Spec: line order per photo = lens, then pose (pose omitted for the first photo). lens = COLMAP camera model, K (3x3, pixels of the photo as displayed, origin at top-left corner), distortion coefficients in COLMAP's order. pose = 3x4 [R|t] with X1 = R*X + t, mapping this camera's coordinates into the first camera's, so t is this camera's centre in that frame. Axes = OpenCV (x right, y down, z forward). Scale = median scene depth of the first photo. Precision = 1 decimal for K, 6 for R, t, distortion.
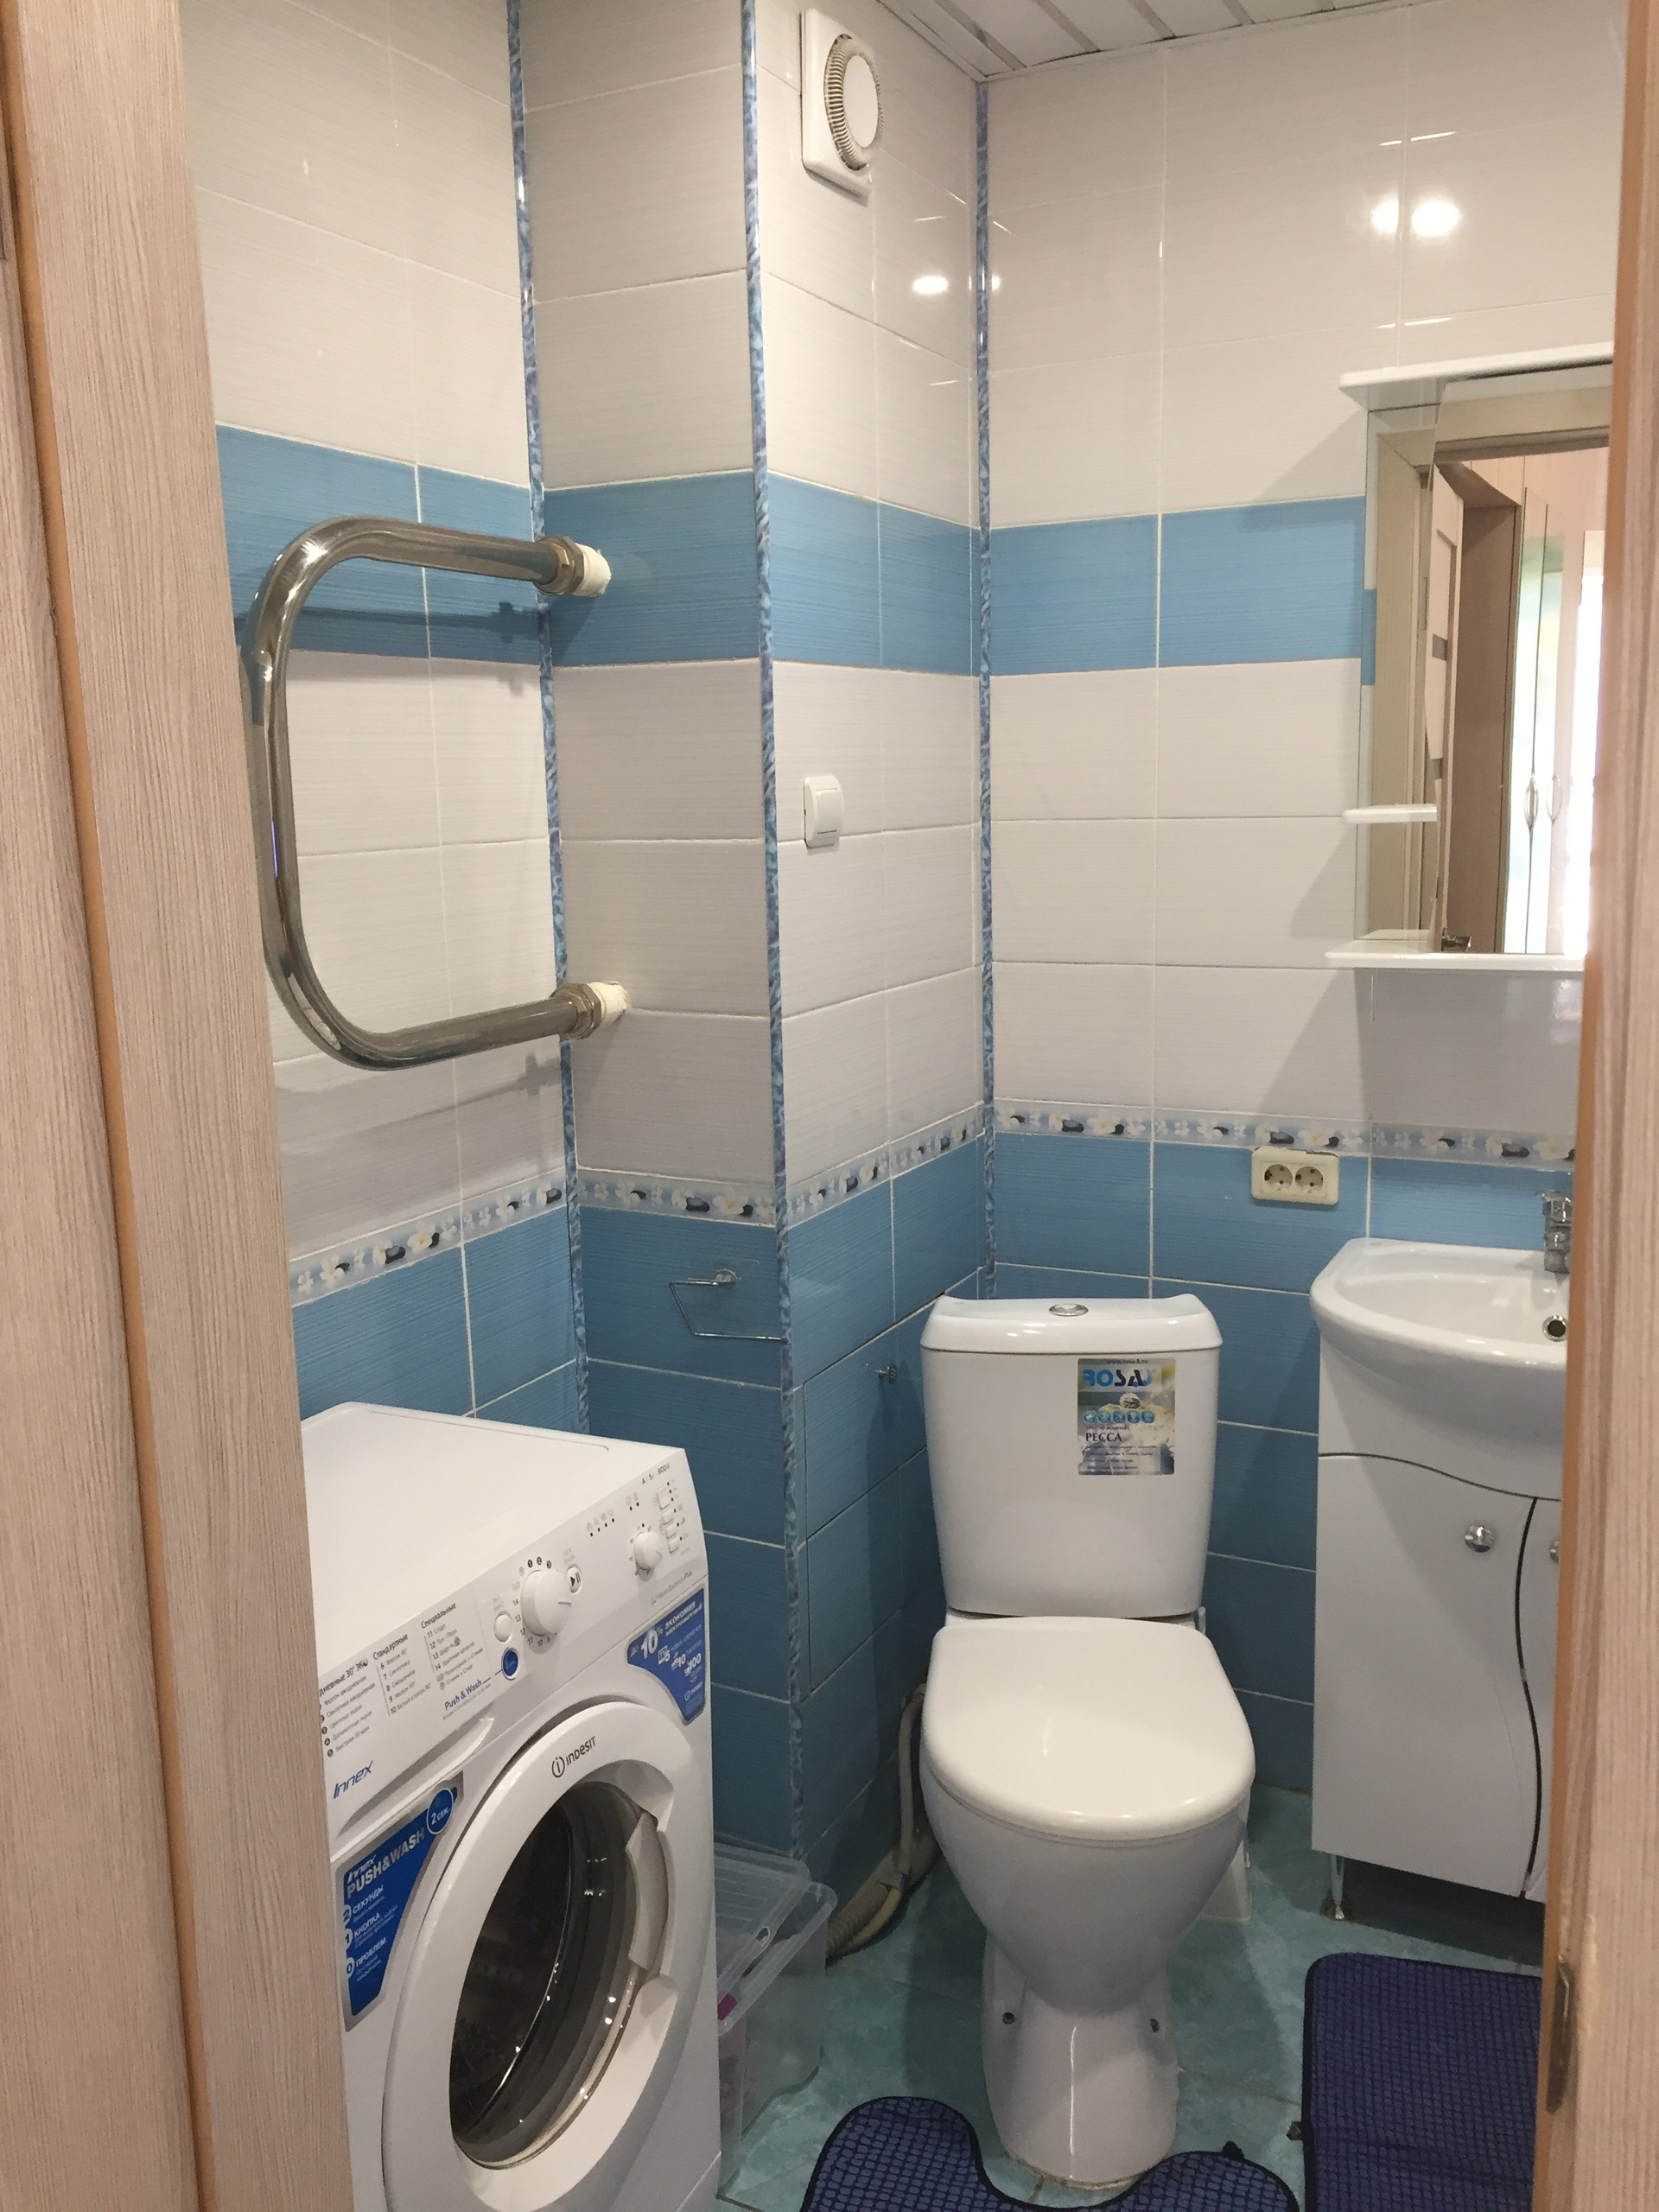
lens RADIAL K [[1891.9, 0, 829.5], [0, 1891.9, 1106.0], [0, 0, 1]] dist [0.082356, -0.100380]
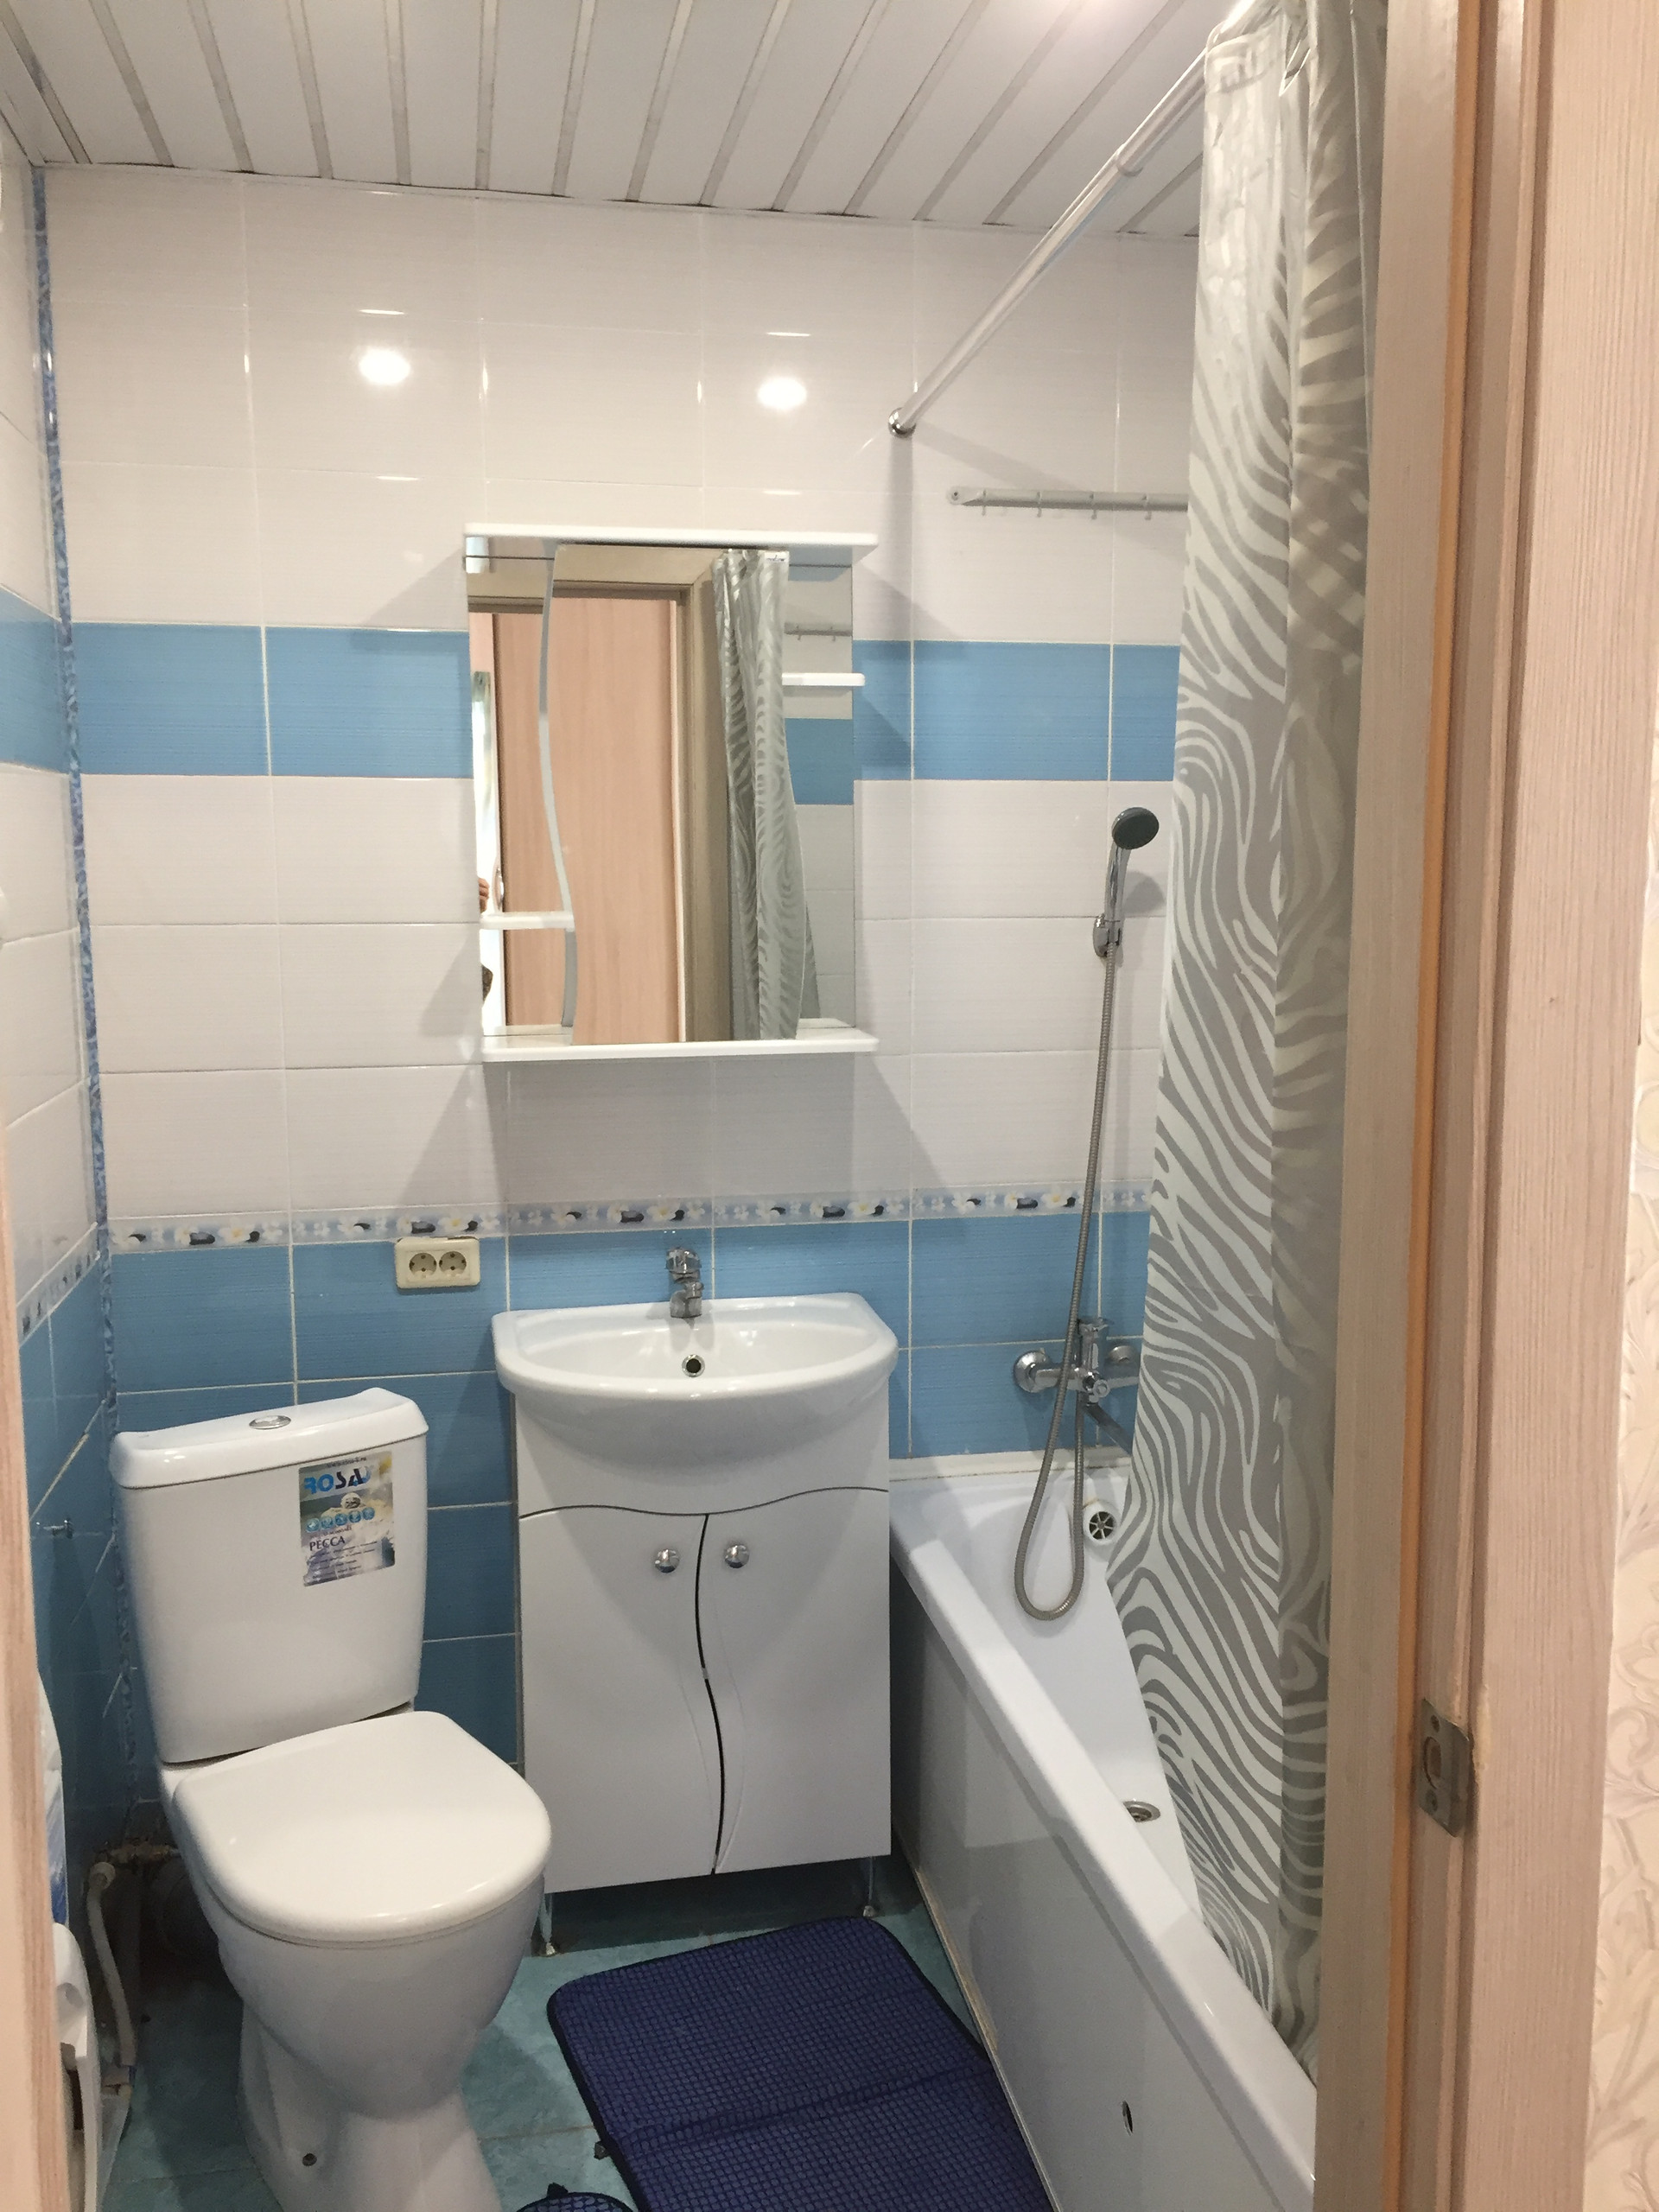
lens RADIAL K [[1891.9, 0, 829.5], [0, 1891.9, 1106.0], [0, 0, 1]] dist [0.082356, -0.100380]
pose [[0.792229, -0.060944, 0.607173, -0.226846], [0.091892, 0.995569, -0.019971, -0.008752], [-0.603266, 0.071616, 0.794318, 0.029913]]
